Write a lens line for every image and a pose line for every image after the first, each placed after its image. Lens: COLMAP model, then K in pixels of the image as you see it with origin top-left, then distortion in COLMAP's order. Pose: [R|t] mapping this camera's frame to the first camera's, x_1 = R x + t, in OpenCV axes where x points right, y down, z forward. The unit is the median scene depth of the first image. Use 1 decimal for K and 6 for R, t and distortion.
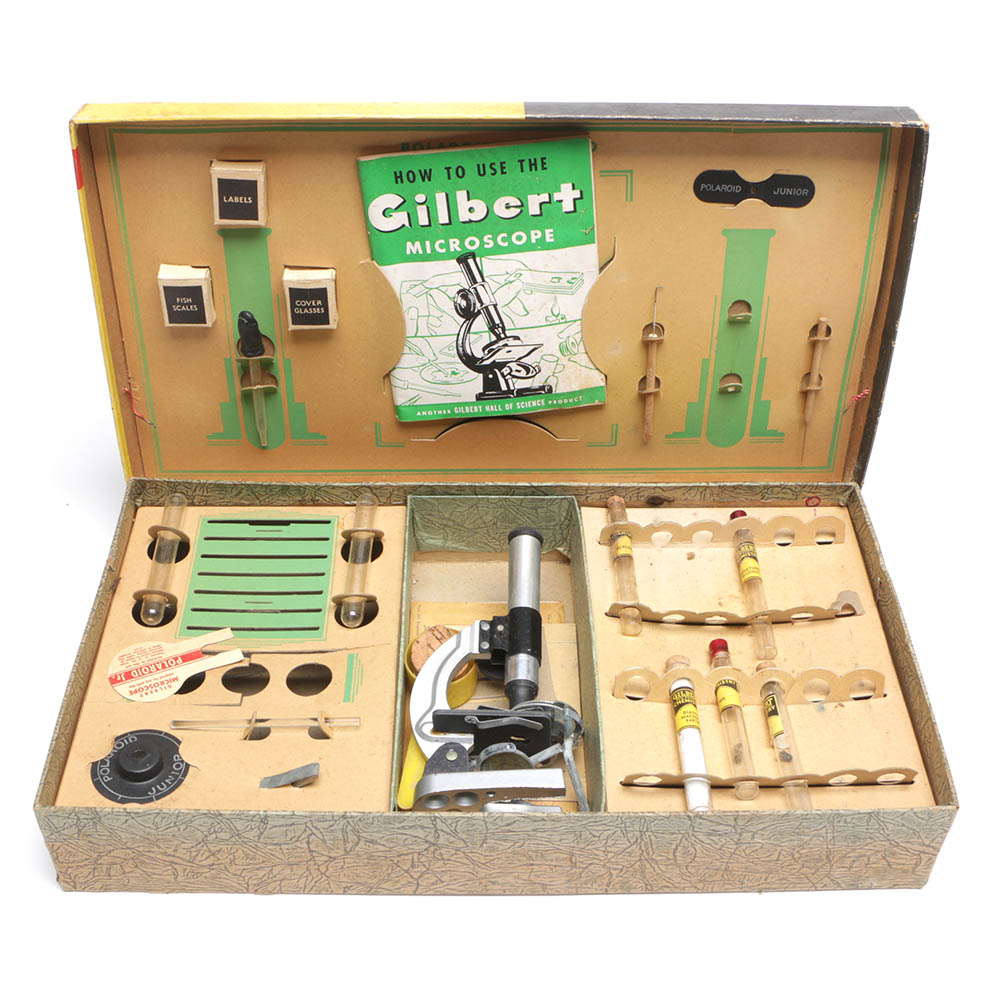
lens RADIAL K [[1466.9, 0, 497.8], [0, 1466.9, 498.6], [0, 0, 1]] dist [-0.048002, 0.000000]
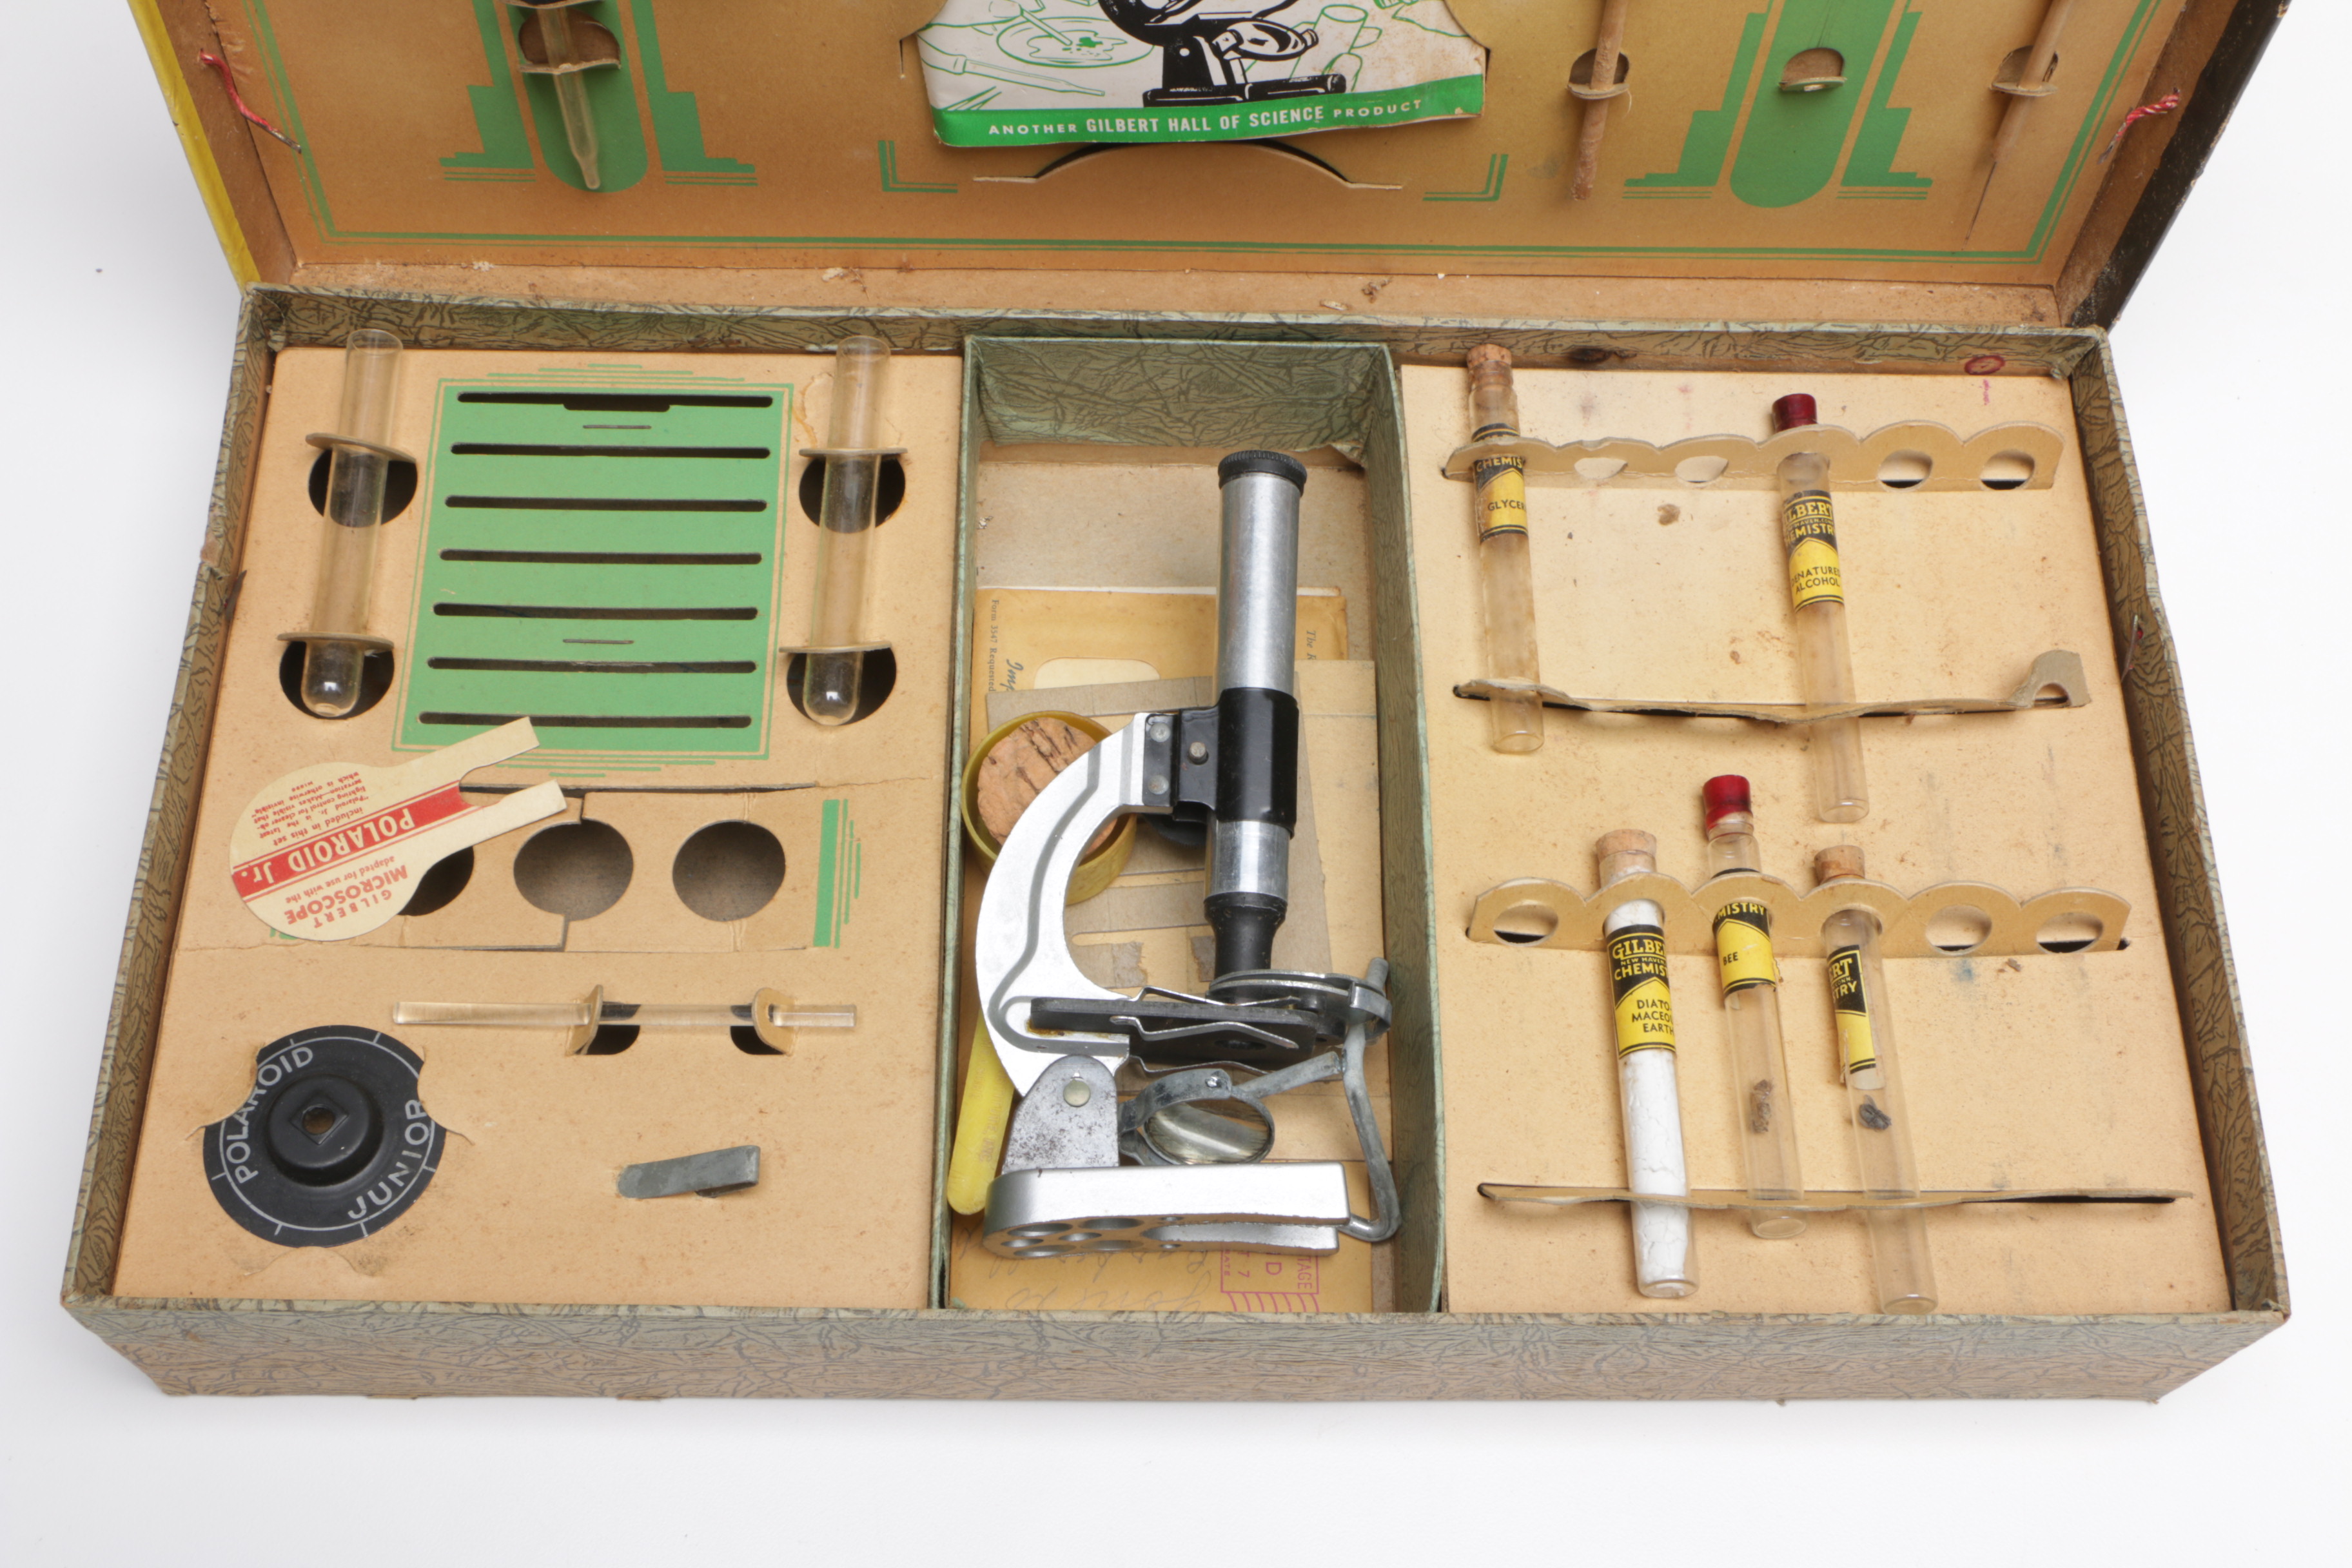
lens RADIAL K [[2882.5, 0, 1177.1], [0, 2882.5, 789.8], [0, 0, 1]] dist [0.025925, 0.000000]
pose [[0.999628, 0.017370, 0.021041, -0.020013], [-0.024254, 0.918935, 0.393662, -0.210978], [-0.012498, -0.394026, 0.919015, 0.254044]]
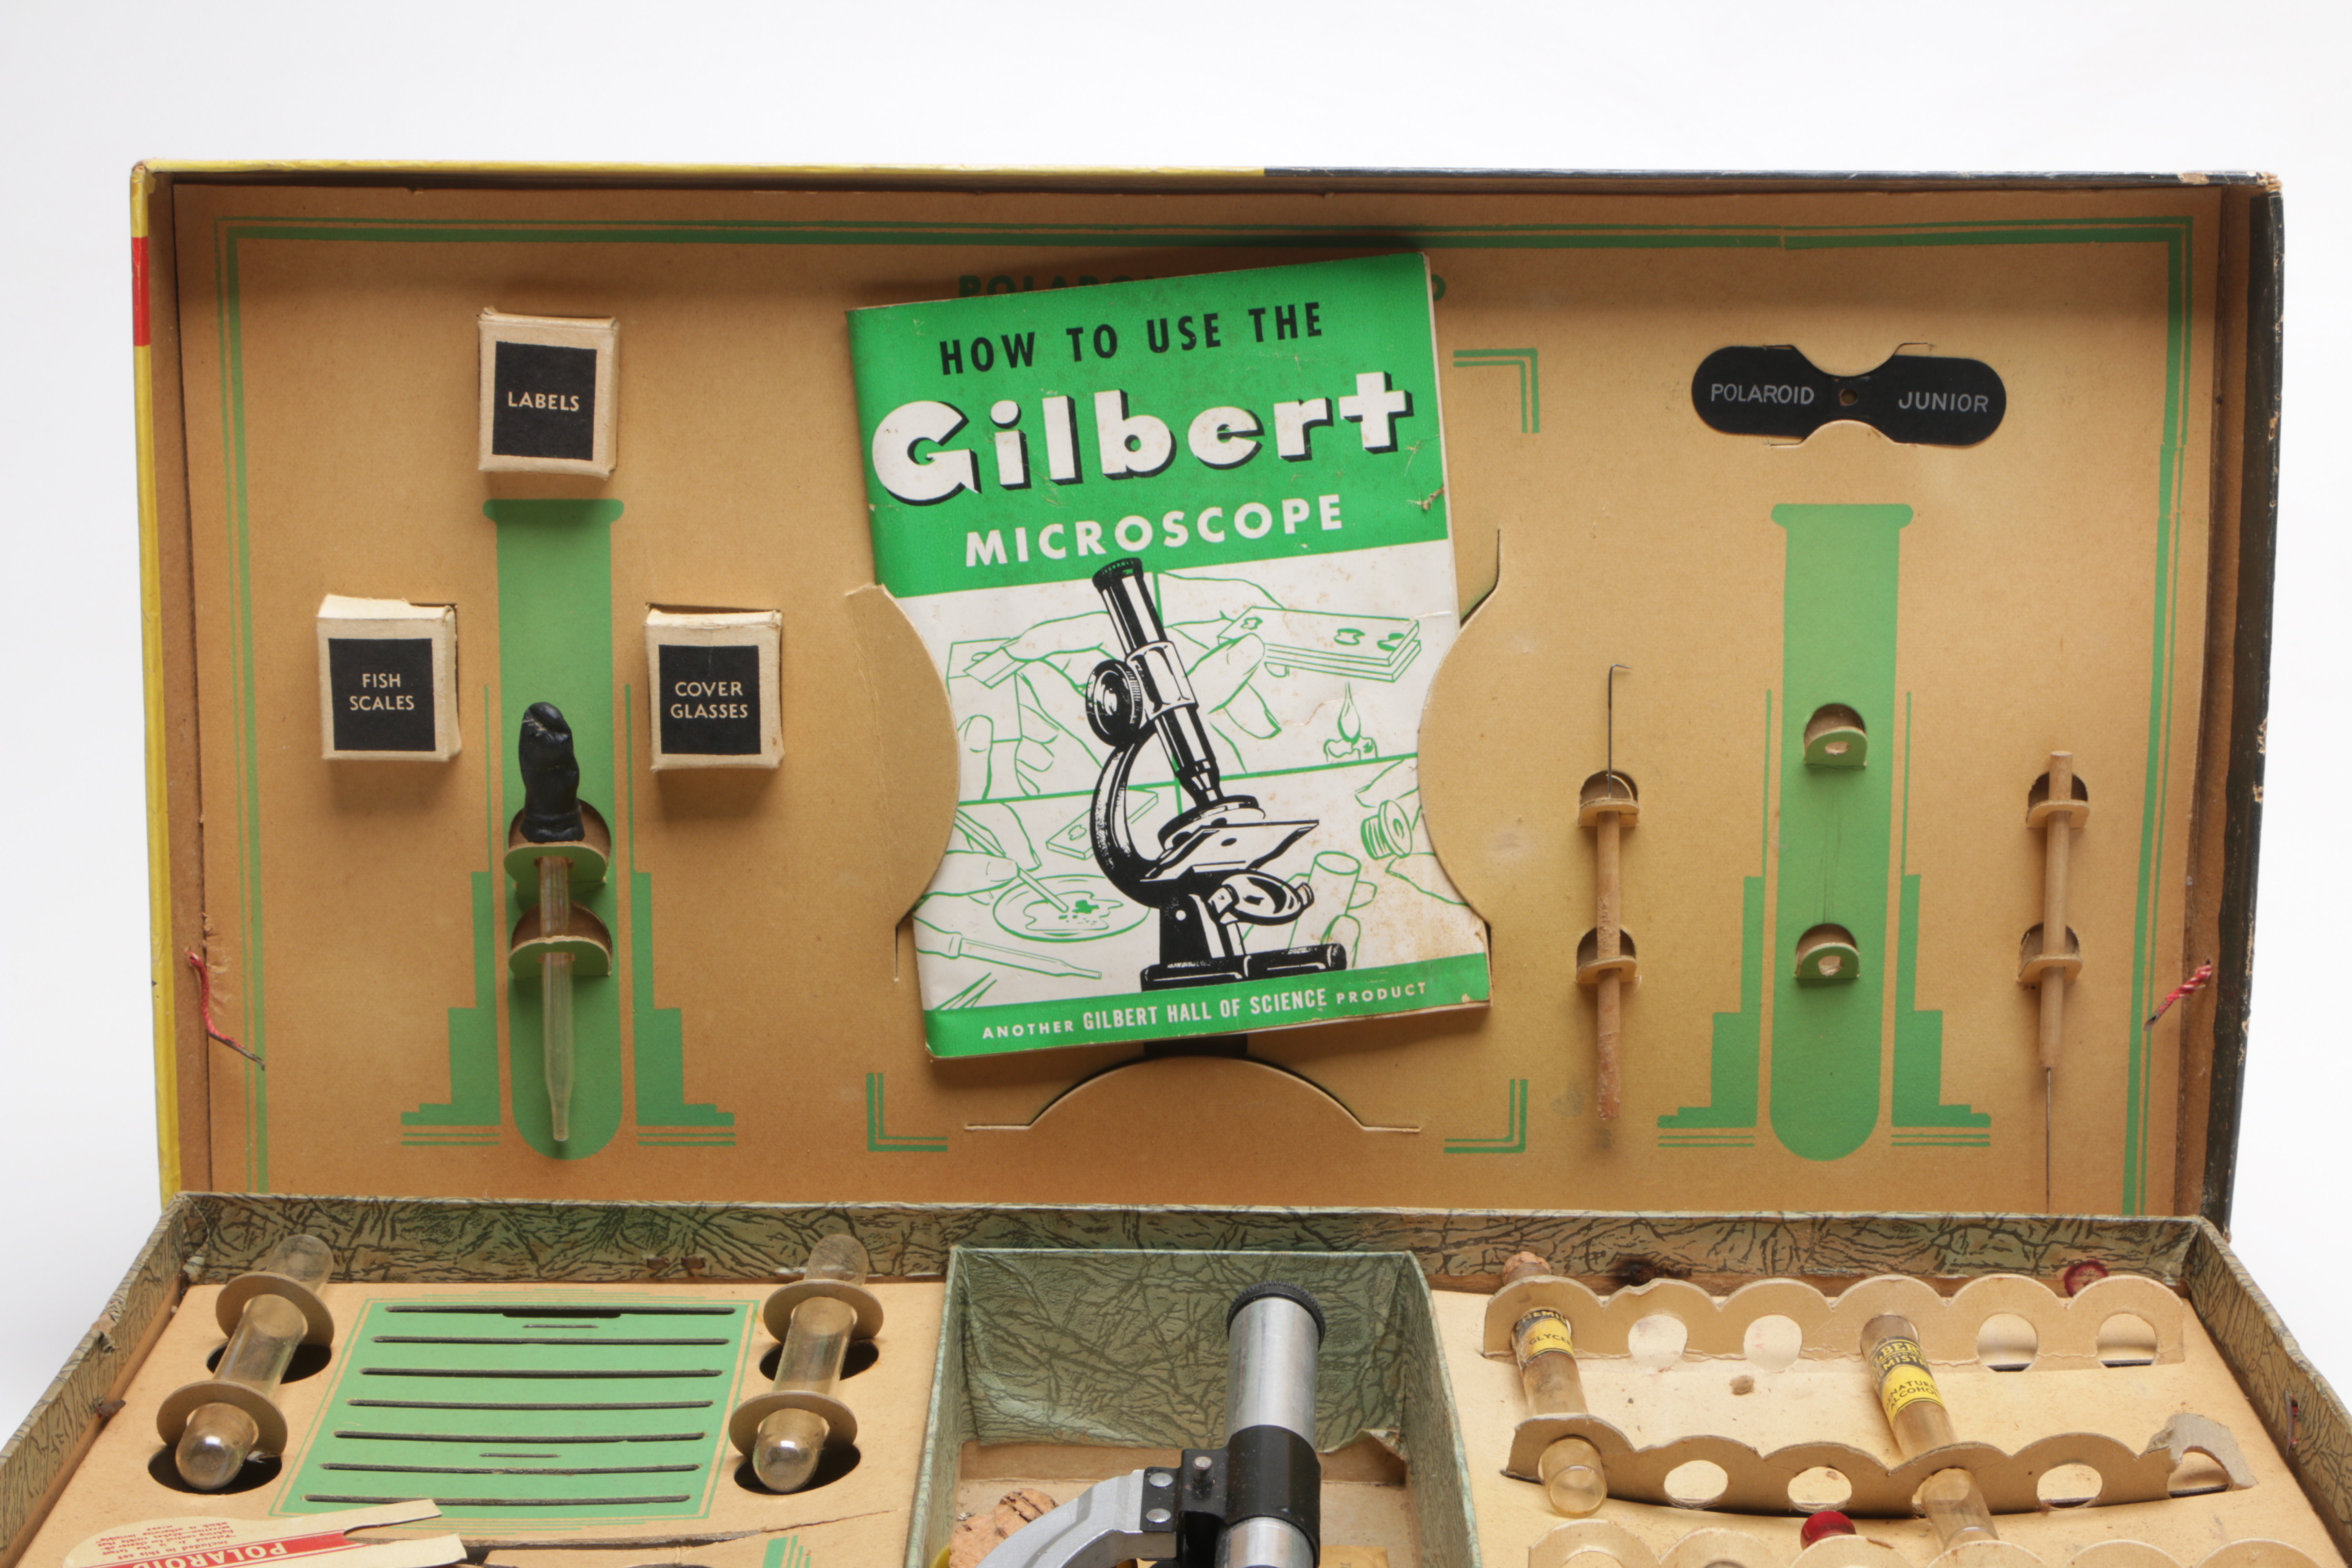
lens RADIAL K [[4473.8, 0, 1185.4], [0, 4473.8, 767.3], [0, 0, 1]] dist [0.295201, 0.000000]
pose [[0.999930, -0.000705, -0.011794, 0.010352], [-0.004530, 0.899030, -0.437864, 0.404067], [0.010912, 0.437887, 0.898964, -0.053151]]
